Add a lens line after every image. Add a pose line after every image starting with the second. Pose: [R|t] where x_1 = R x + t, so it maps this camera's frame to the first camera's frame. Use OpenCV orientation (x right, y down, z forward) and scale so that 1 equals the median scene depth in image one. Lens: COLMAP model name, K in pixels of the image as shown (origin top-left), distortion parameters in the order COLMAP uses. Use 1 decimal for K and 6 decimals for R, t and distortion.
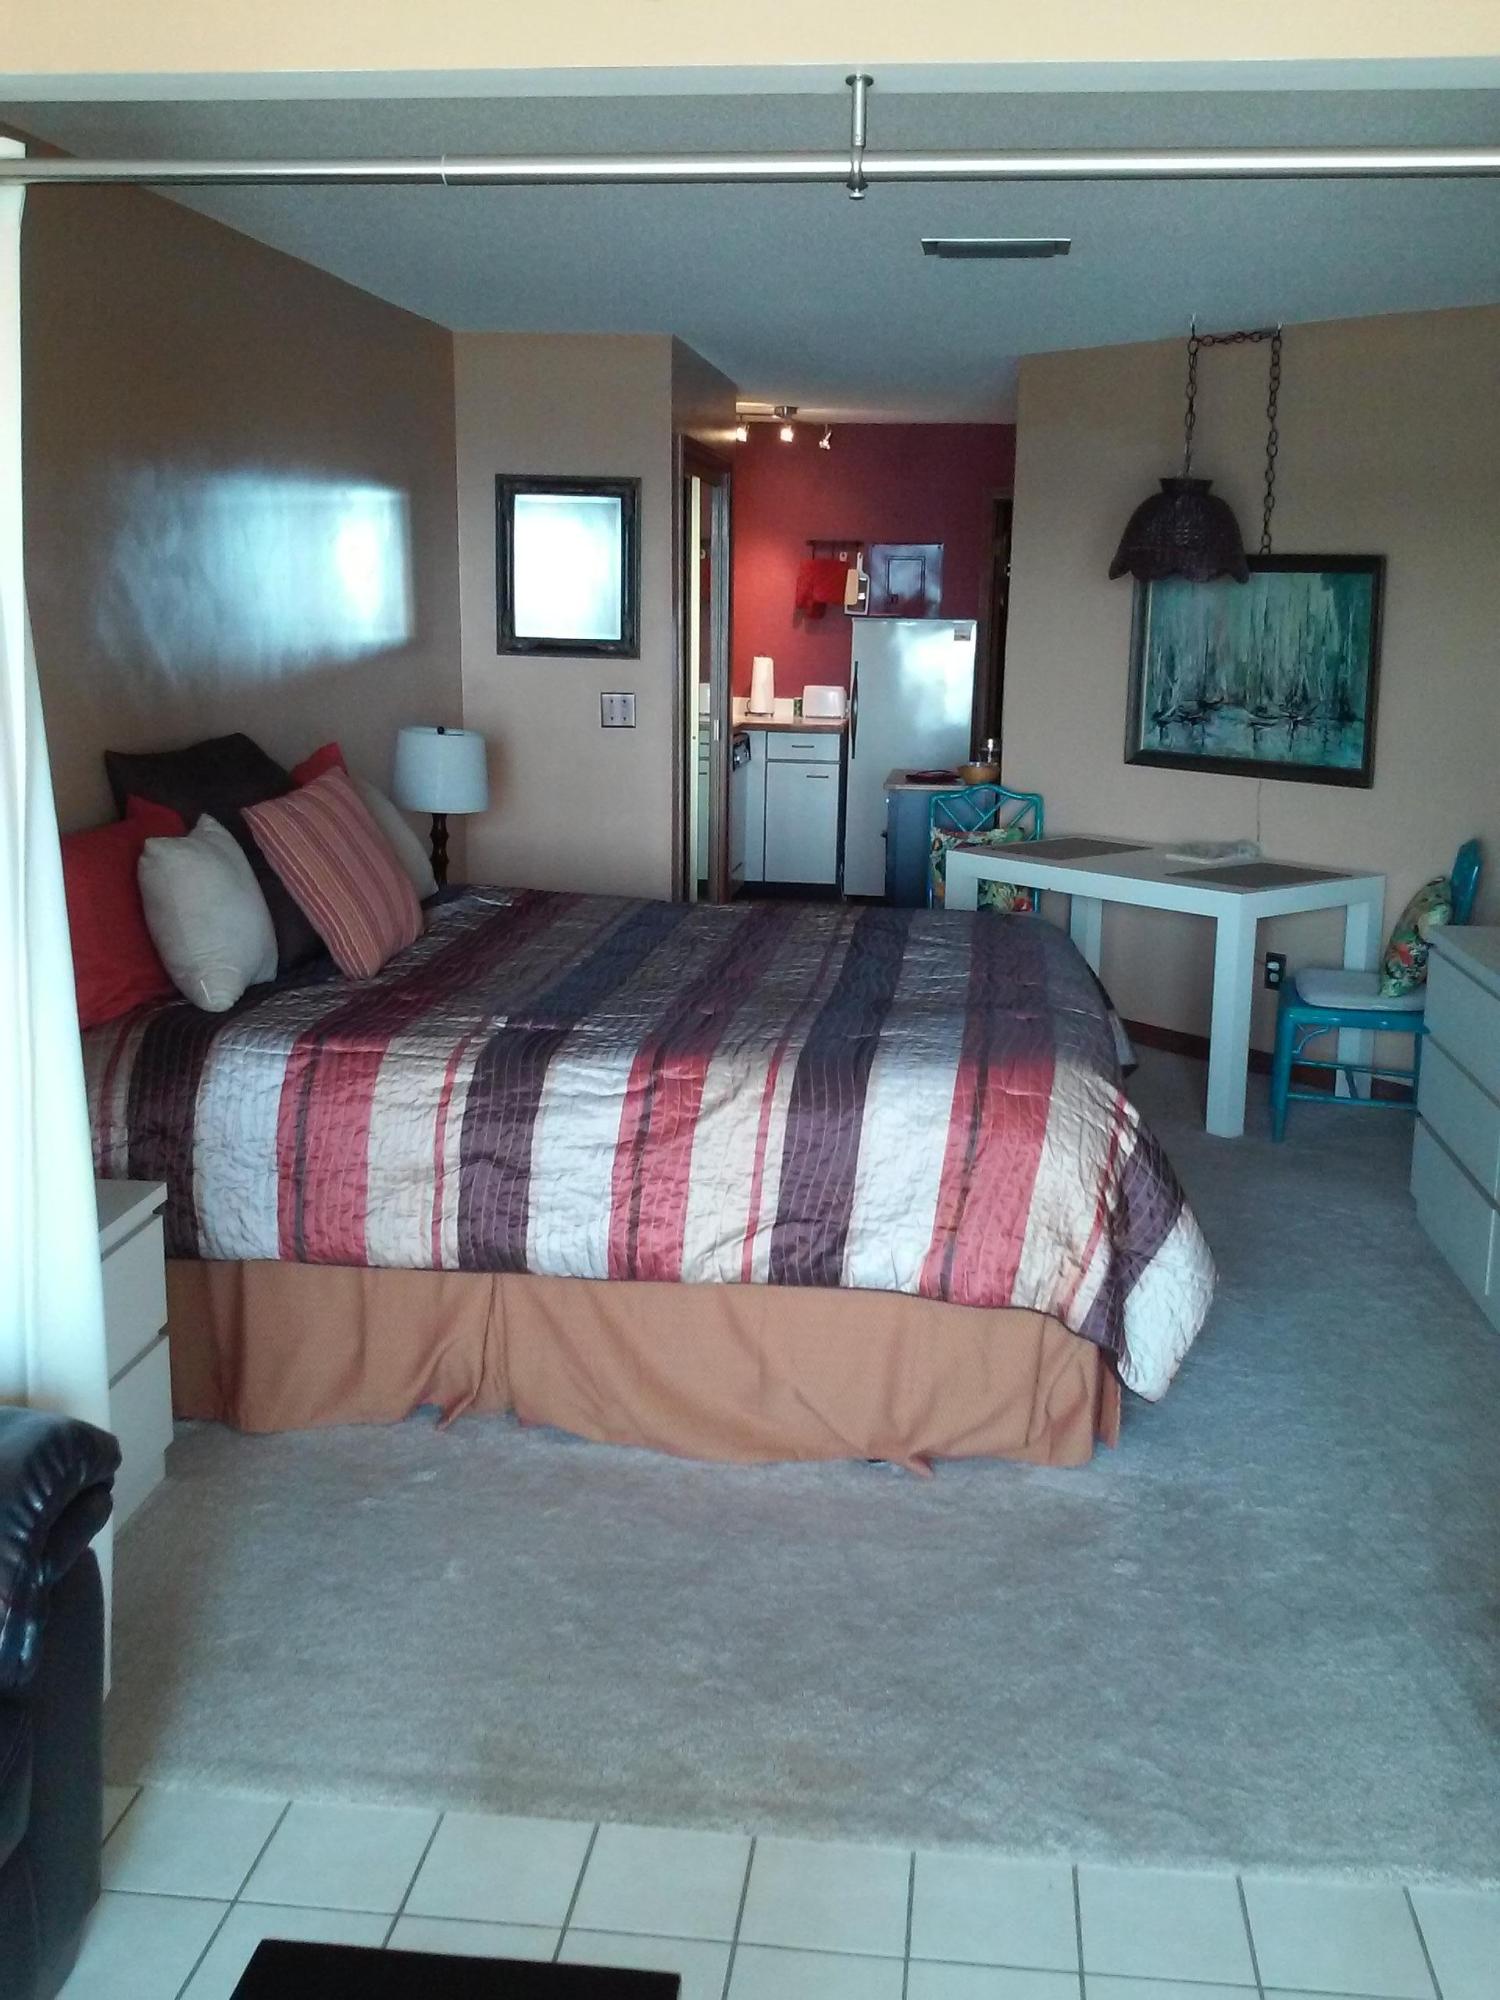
lens RADIAL K [[1976.0, 0, 750.8], [0, 1976.0, 997.8], [0, 0, 1]] dist [0.143560, 0.000000]
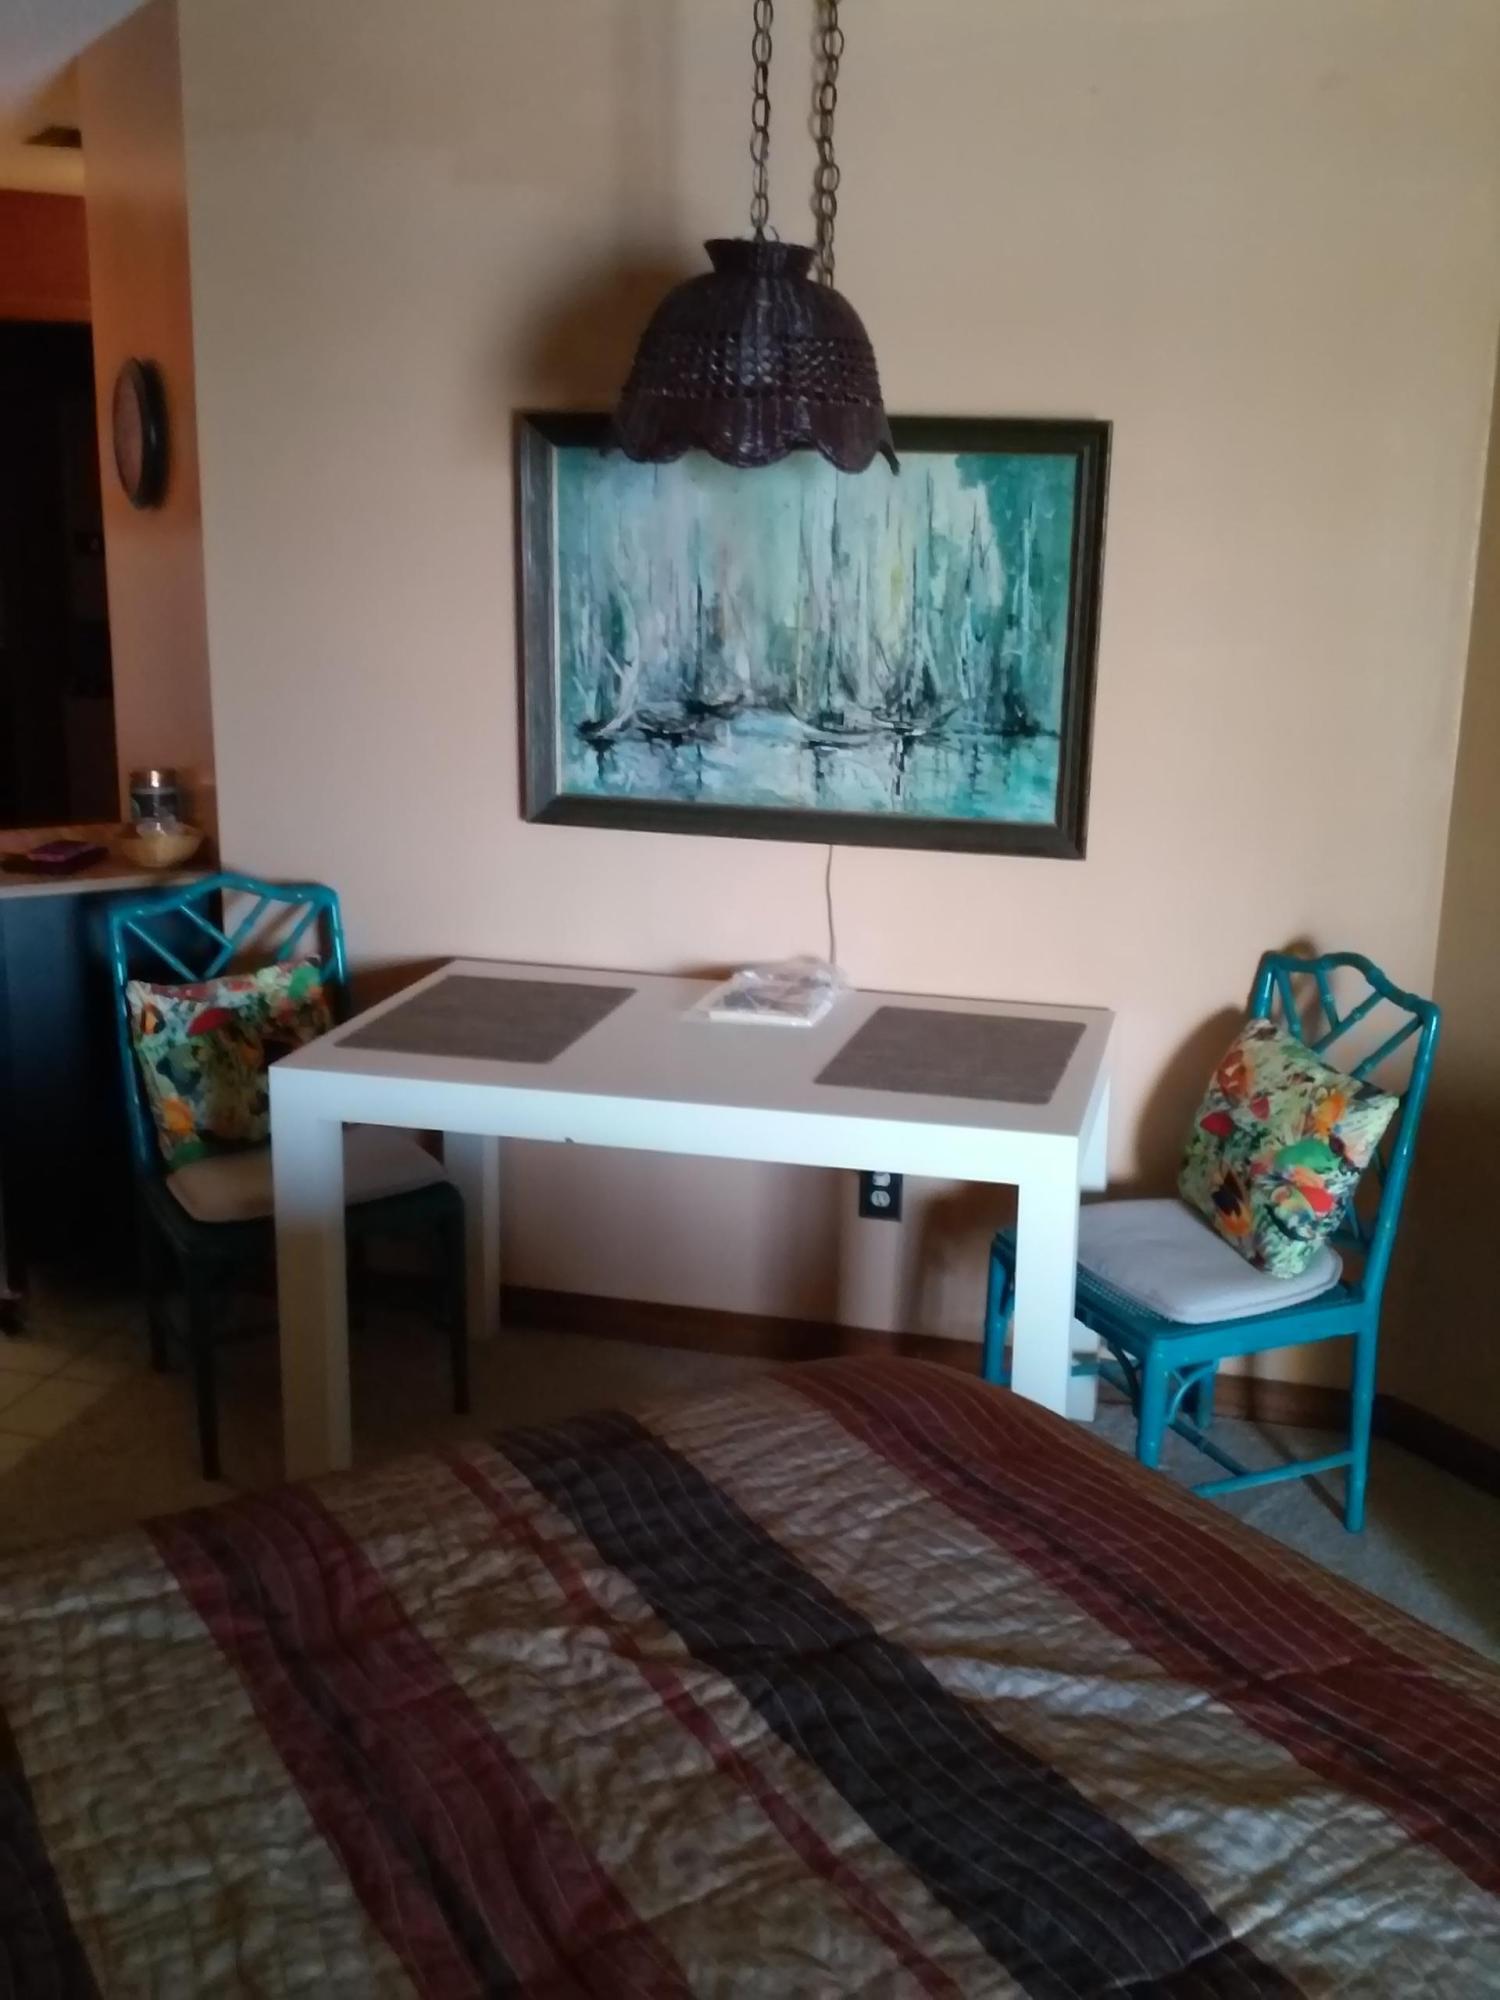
lens RADIAL K [[1976.0, 0, 749.7], [0, 1976.0, 999.5], [0, 0, 1]] dist [0.143560, 0.000000]
pose [[0.796678, -0.161855, 0.582329, -0.077130], [0.122984, 0.986731, 0.106003, -0.128767], [-0.591759, -0.012833, 0.806013, 0.592901]]
